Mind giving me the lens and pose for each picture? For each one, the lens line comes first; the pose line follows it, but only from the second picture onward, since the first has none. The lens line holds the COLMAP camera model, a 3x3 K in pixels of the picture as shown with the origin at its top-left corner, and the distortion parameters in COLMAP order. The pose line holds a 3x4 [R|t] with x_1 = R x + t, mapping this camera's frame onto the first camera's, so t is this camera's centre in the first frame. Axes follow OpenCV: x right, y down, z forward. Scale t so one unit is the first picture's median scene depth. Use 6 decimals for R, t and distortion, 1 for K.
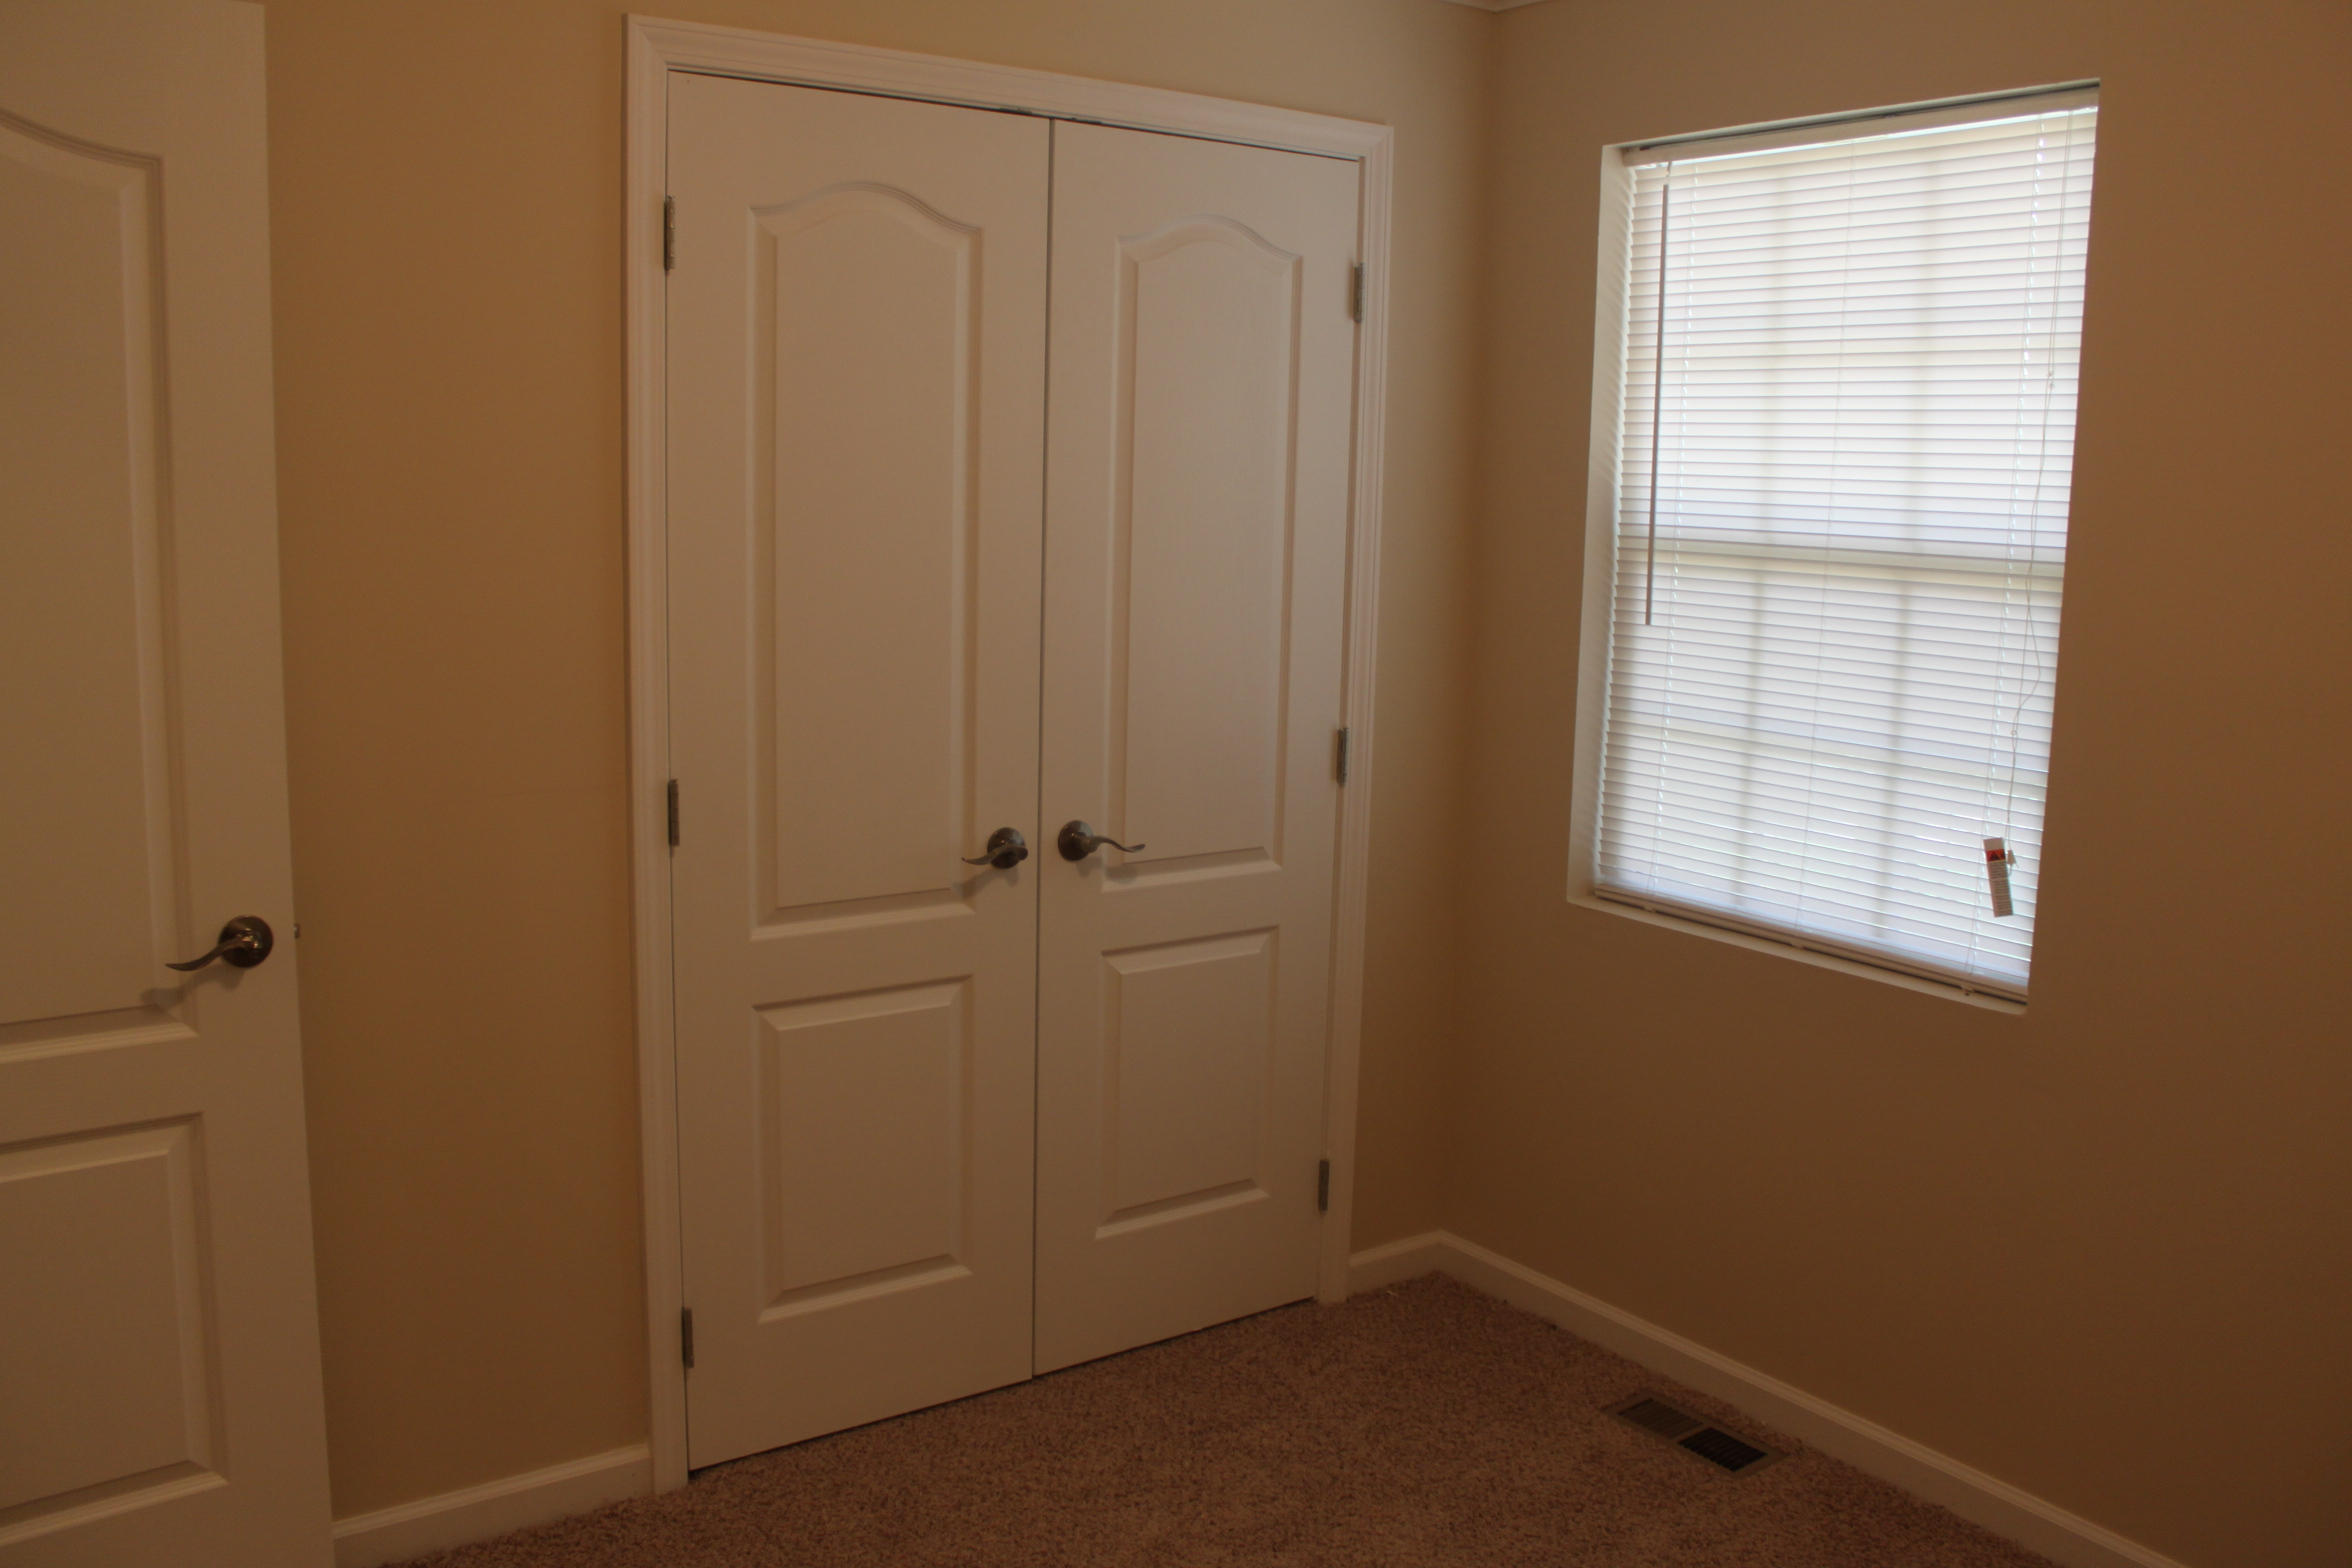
lens RADIAL K [[1978.2, 0, 1142.0], [0, 1978.2, 778.3], [0, 0, 1]] dist [-0.172055, 0.161098]
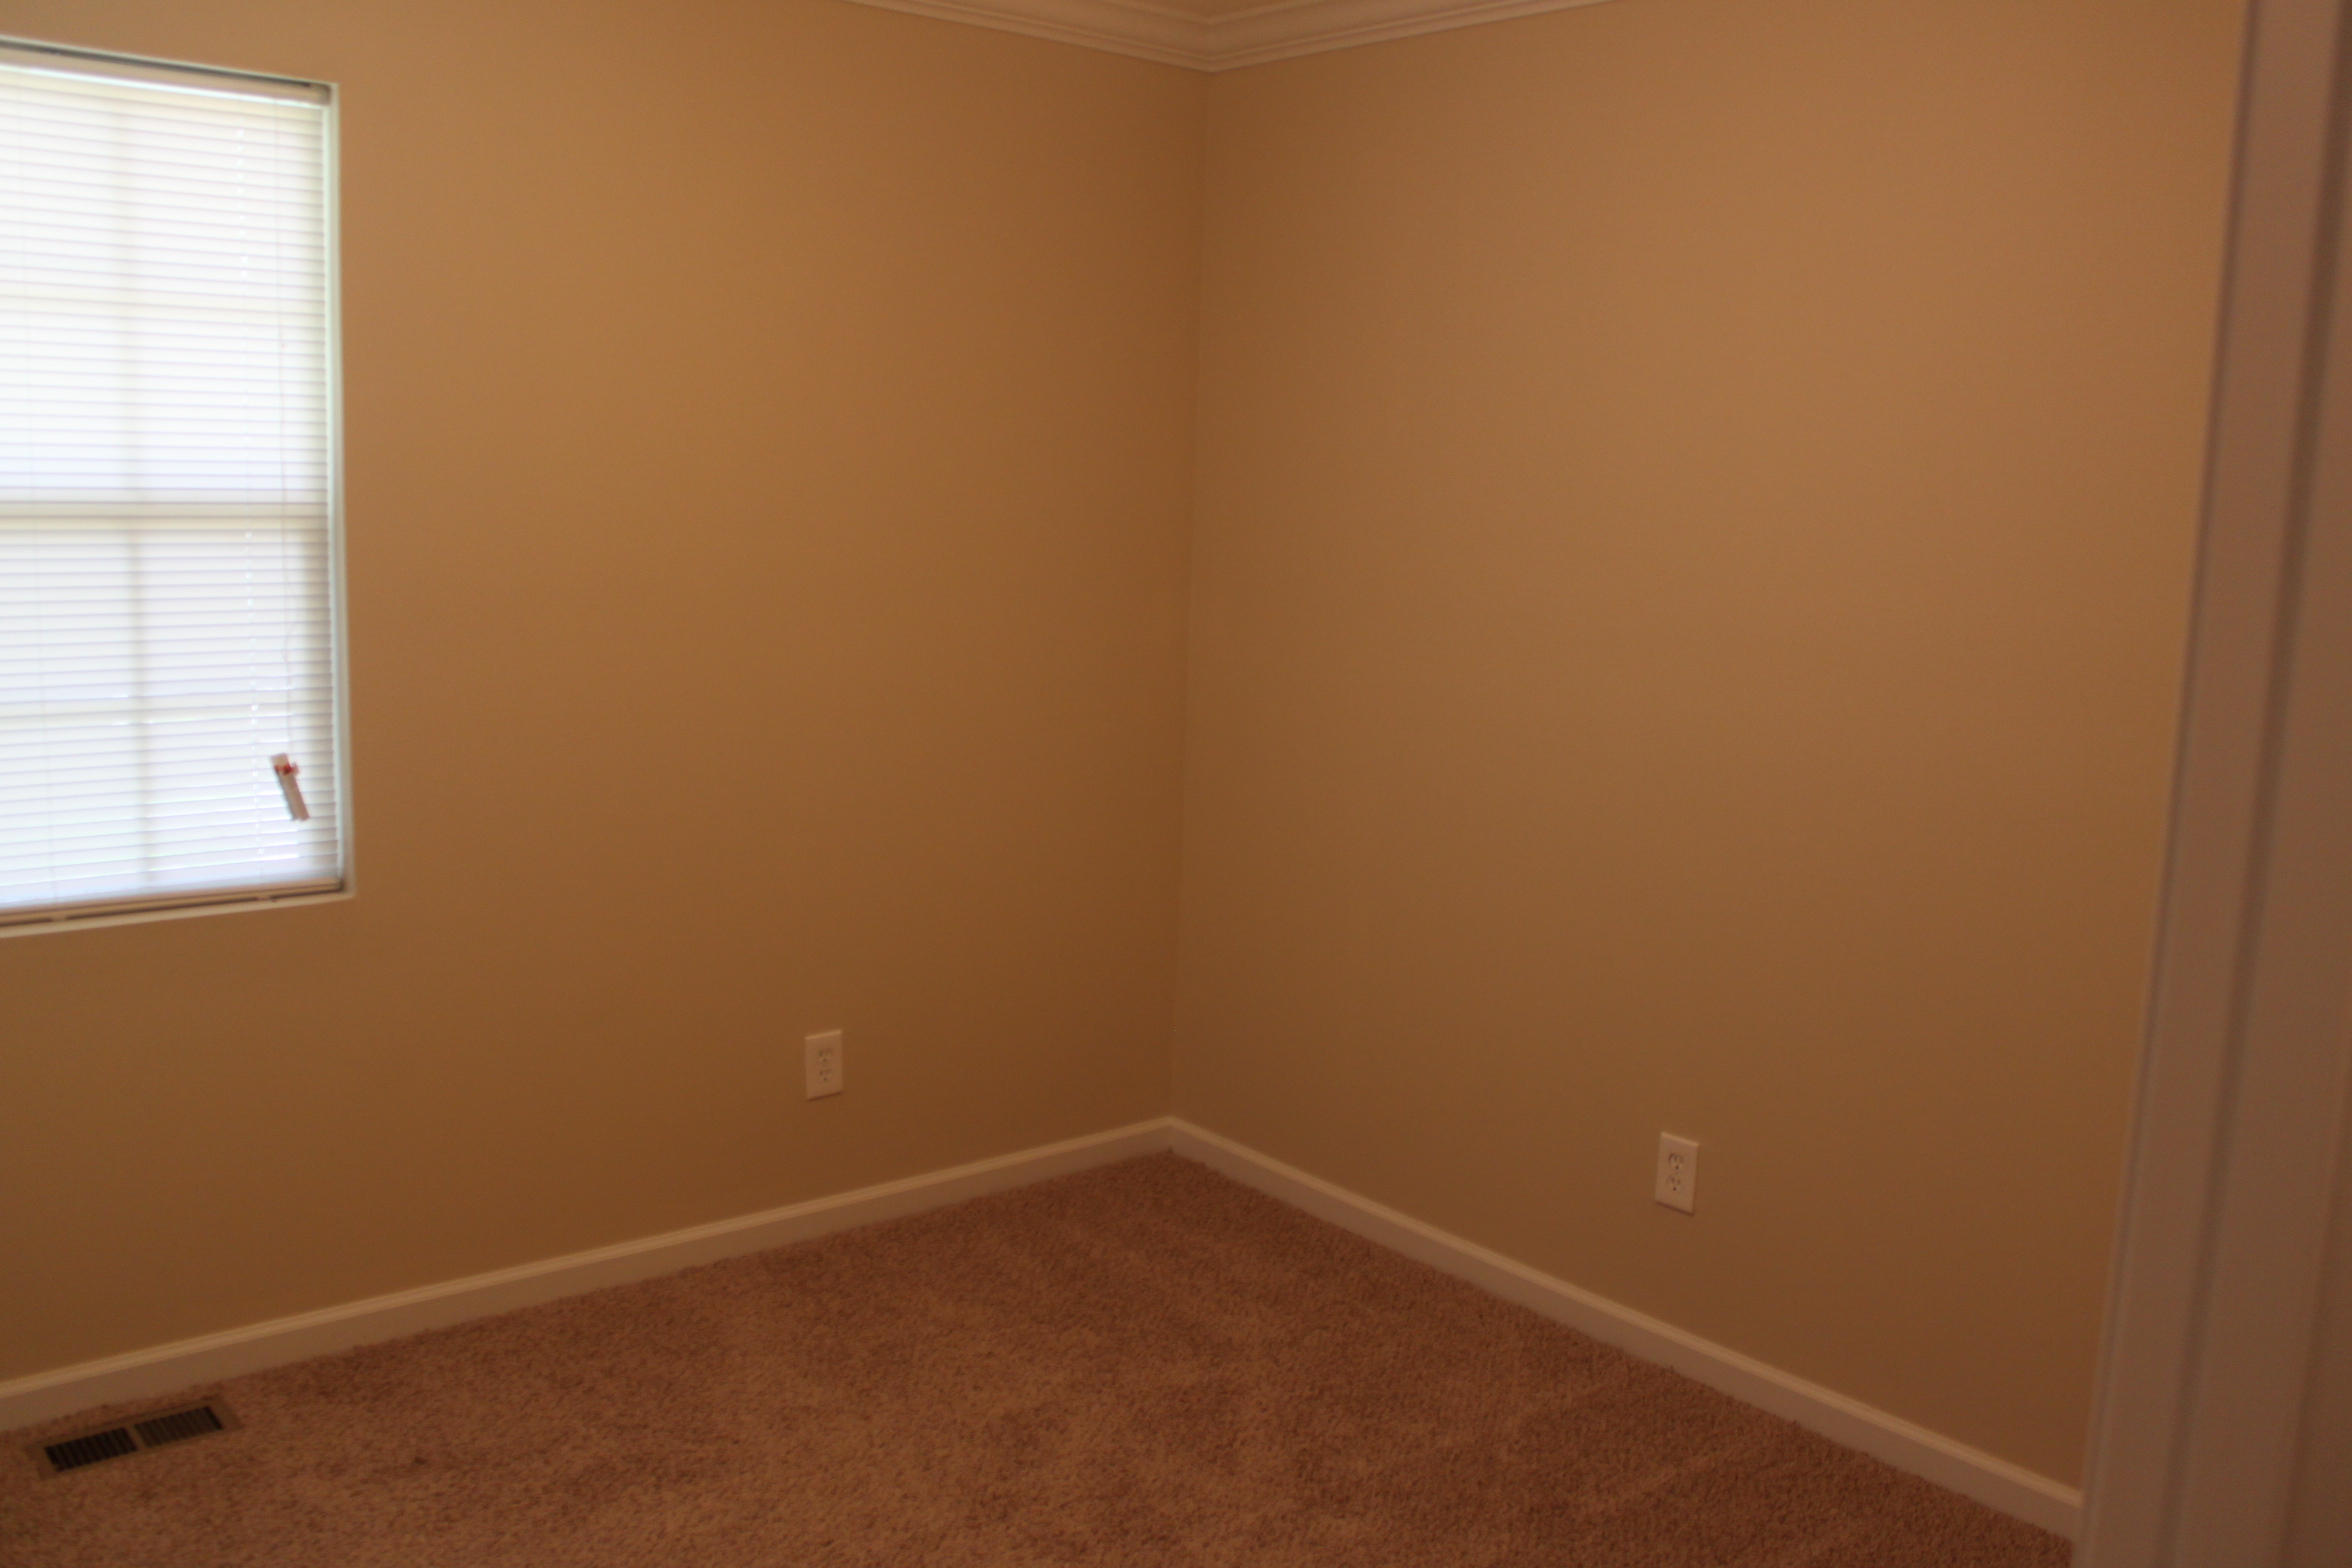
lens RADIAL K [[1978.2, 0, 1142.0], [0, 1978.2, 778.3], [0, 0, 1]] dist [-0.172055, 0.161098]
pose [[-0.076487, -0.182002, 0.980319, -0.680244], [0.116622, 0.974817, 0.190080, -0.108150], [-0.990227, 0.128865, -0.053335, 0.570937]]
